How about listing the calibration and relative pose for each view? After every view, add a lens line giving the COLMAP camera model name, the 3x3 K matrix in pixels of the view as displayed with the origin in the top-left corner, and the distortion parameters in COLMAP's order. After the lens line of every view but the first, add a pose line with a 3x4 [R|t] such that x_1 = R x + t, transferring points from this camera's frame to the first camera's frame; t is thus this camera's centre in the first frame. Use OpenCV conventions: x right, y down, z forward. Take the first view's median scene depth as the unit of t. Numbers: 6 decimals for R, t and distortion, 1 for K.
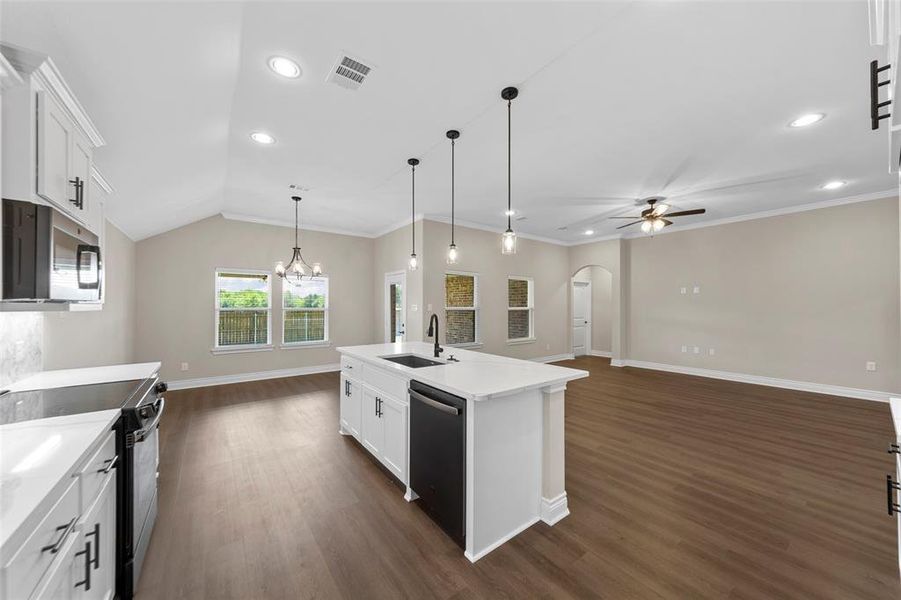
lens RADIAL K [[319.6, 0, 450.5], [0, 319.6, 300.0], [0, 0, 1]] dist [0.001009, -0.000009]
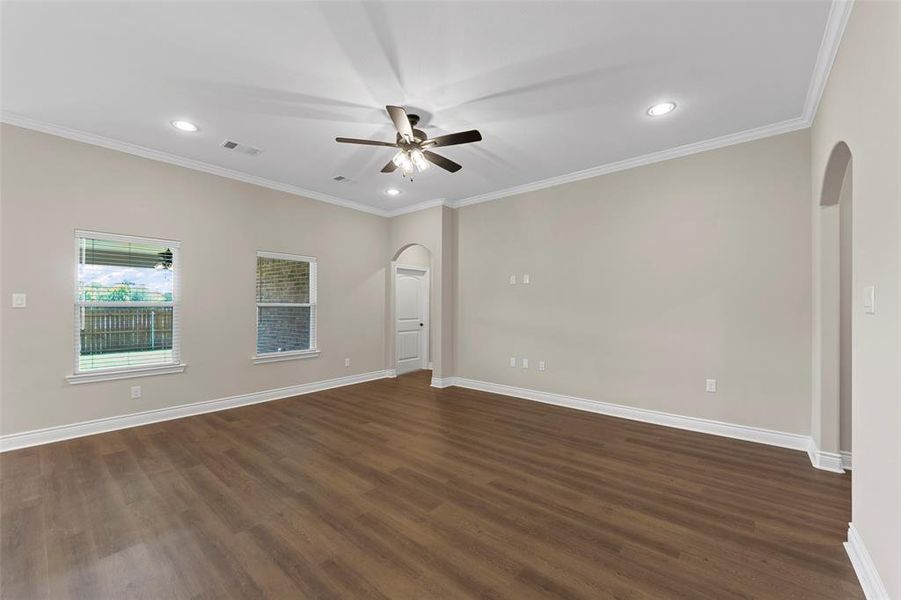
lens RADIAL K [[343.9, 0, 460.8], [0, 343.9, 304.4], [0, 0, 1]] dist [-0.000551, -0.000186]
pose [[0.972019, 0.004153, 0.234867, 0.382043], [-0.007852, 0.999859, 0.014818, 0.012828], [-0.234773, -0.016247, 0.971914, 0.246999]]
